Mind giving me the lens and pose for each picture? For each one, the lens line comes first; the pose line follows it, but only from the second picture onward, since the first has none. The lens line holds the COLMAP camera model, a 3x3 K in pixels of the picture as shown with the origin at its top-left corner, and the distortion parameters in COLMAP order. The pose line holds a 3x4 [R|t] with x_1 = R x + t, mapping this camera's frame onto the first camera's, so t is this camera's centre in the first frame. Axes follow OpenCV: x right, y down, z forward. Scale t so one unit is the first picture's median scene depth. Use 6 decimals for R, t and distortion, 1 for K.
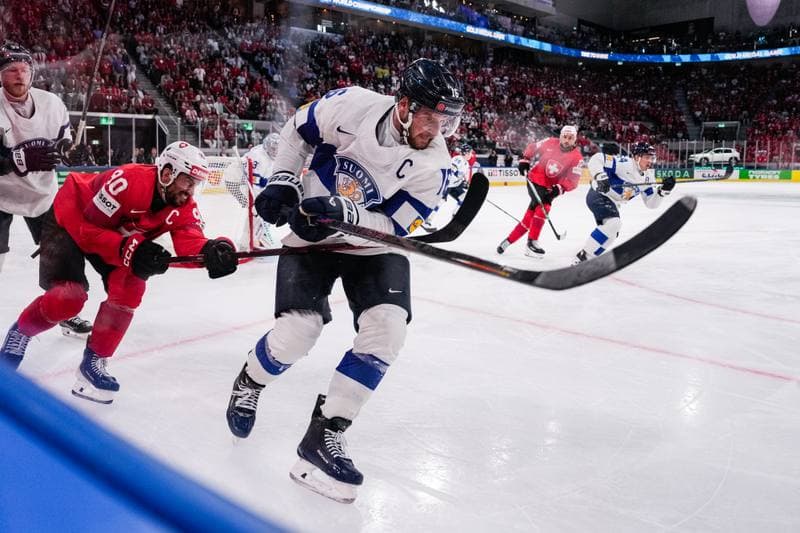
lens RADIAL K [[3301.8, 0, 400.0], [0, 3301.8, 266.5], [0, 0, 1]] dist [0.214075, 6.977031]
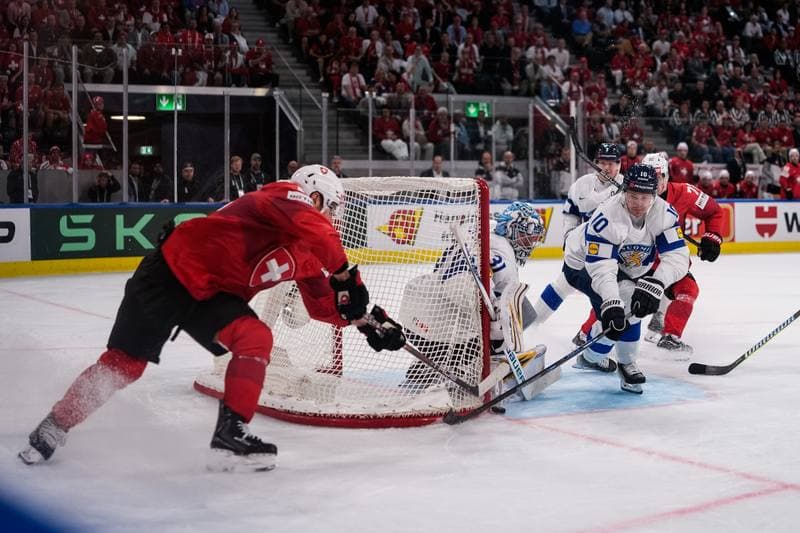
lens RADIAL K [[3301.8, 0, 400.0], [0, 3301.8, 266.5], [0, 0, 1]] dist [0.214075, 6.977031]
pose [[0.994751, -0.008019, -0.102014, -0.011830], [0.007600, 0.999961, -0.004492, -0.020075], [0.102046, 0.003693, 0.994773, 0.574239]]
